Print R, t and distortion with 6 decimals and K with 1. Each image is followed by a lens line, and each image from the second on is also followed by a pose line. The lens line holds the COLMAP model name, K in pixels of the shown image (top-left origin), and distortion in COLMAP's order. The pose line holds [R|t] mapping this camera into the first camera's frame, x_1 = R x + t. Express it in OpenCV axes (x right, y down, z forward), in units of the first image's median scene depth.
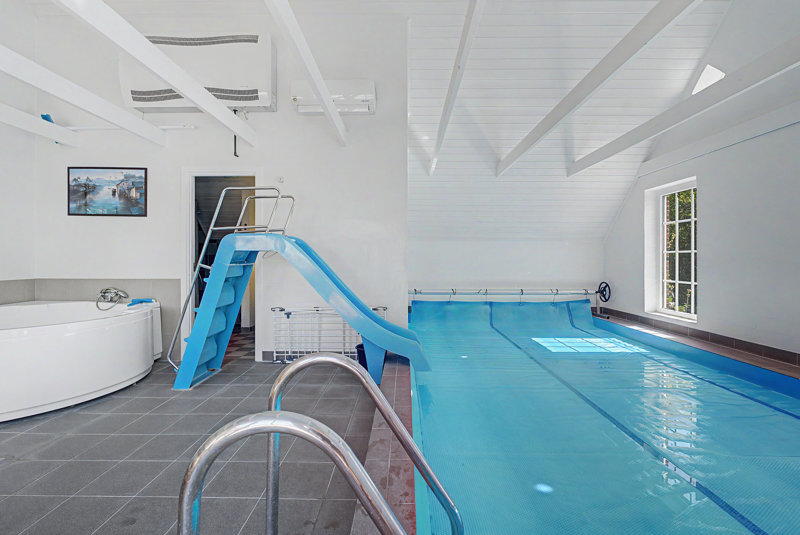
lens RADIAL K [[360.8, 0, 399.2], [0, 360.8, 259.7], [0, 0, 1]] dist [-0.000476, 0.000258]
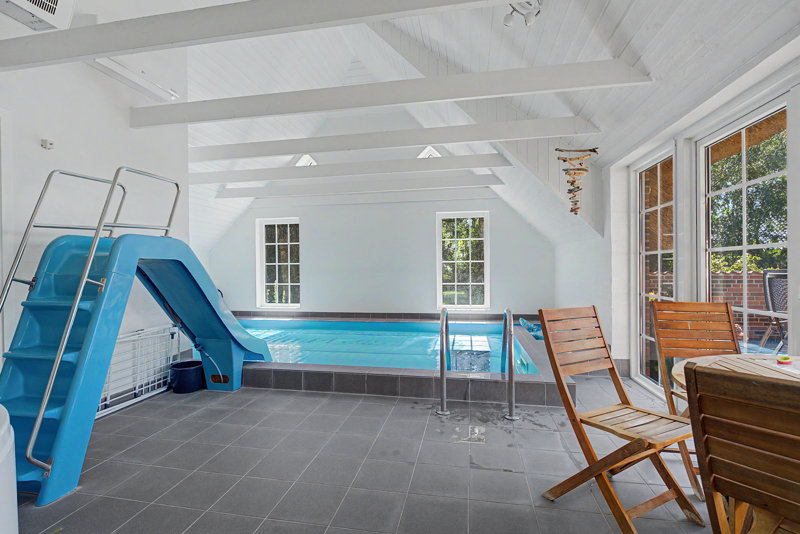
lens RADIAL K [[385.7, 0, 400.0], [0, 385.7, 267.0], [0, 0, 1]] dist [0.000194, -0.000010]
pose [[0.164178, 0.001384, 0.986430, -0.912496], [0.008426, 0.999961, -0.002805, -0.000798], [-0.986395, 0.008772, 0.164160, 0.293342]]
